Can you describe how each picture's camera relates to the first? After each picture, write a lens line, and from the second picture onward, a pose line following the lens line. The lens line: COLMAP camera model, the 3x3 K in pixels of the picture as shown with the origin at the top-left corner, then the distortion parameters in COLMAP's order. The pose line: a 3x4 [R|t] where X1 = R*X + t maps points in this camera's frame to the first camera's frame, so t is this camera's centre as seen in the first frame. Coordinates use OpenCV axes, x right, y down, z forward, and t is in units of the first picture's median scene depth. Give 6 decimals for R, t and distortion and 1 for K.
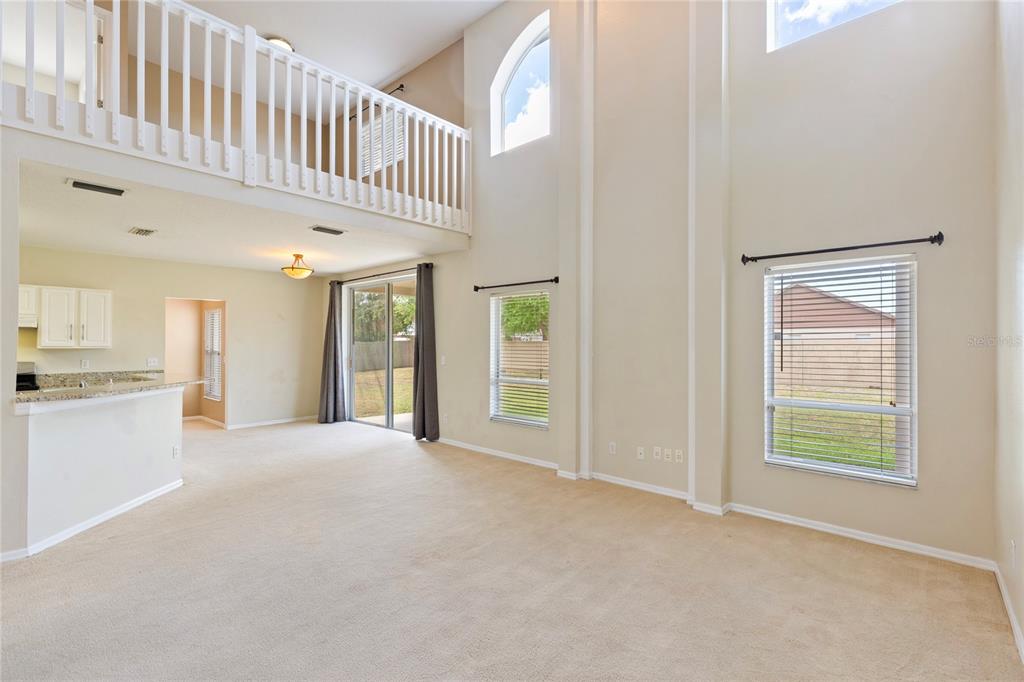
lens RADIAL K [[465.0, 0, 512.0], [0, 465.0, 341.0], [0, 0, 1]] dist [0.002204, -0.000062]
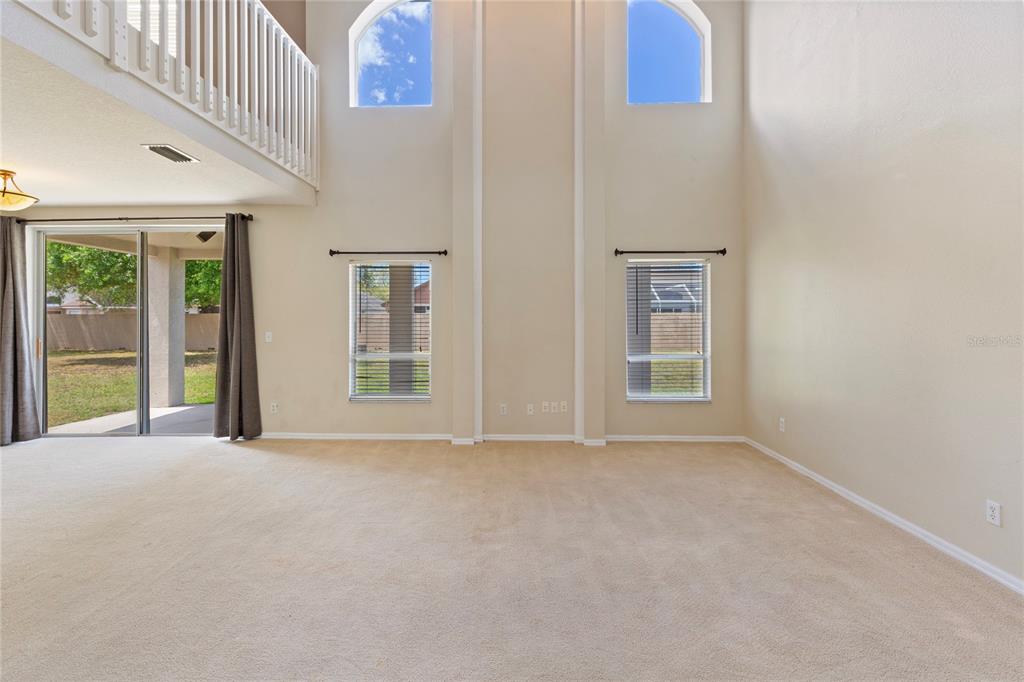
lens RADIAL K [[471.5, 0, 512.5], [0, 471.5, 314.0], [0, 0, 1]] dist [0.007503, -0.000185]
pose [[0.757189, 0.000086, 0.653196, -0.431660], [0.000487, 1.000000, -0.000697, 0.003254], [-0.653196, 0.000846, 0.757189, 0.115078]]
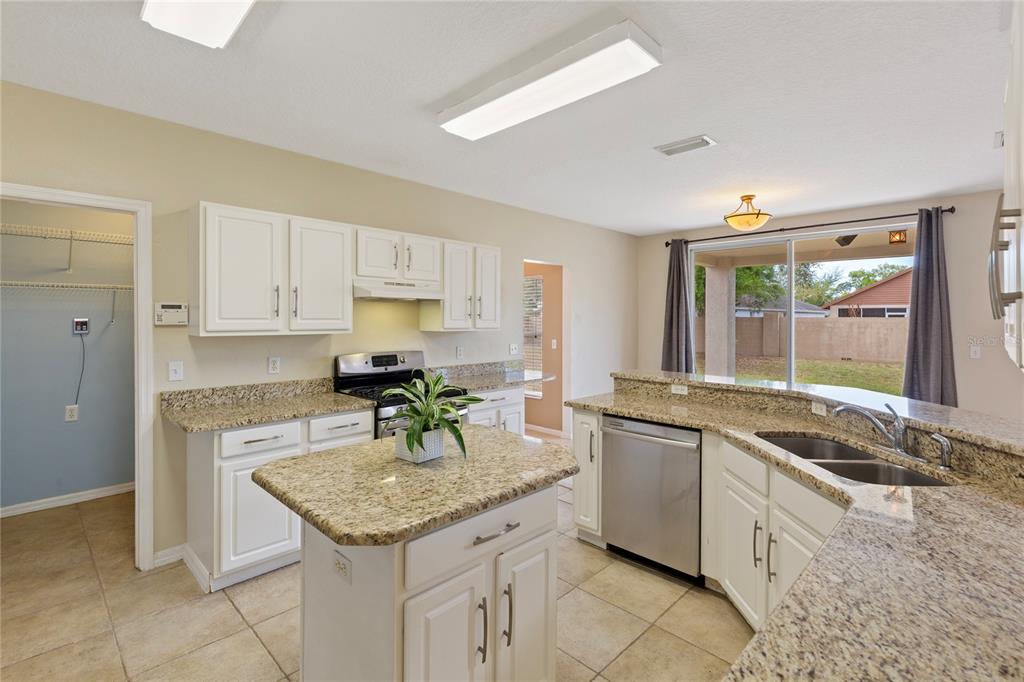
lens RADIAL K [[471.5, 0, 512.5], [0, 471.5, 314.0], [0, 0, 1]] dist [0.007503, -0.000185]
pose [[0.999266, 0.006225, -0.037809, -0.932281], [-0.006302, 0.999978, -0.001899, -0.008654], [0.037797, 0.002135, 0.999283, 0.348608]]
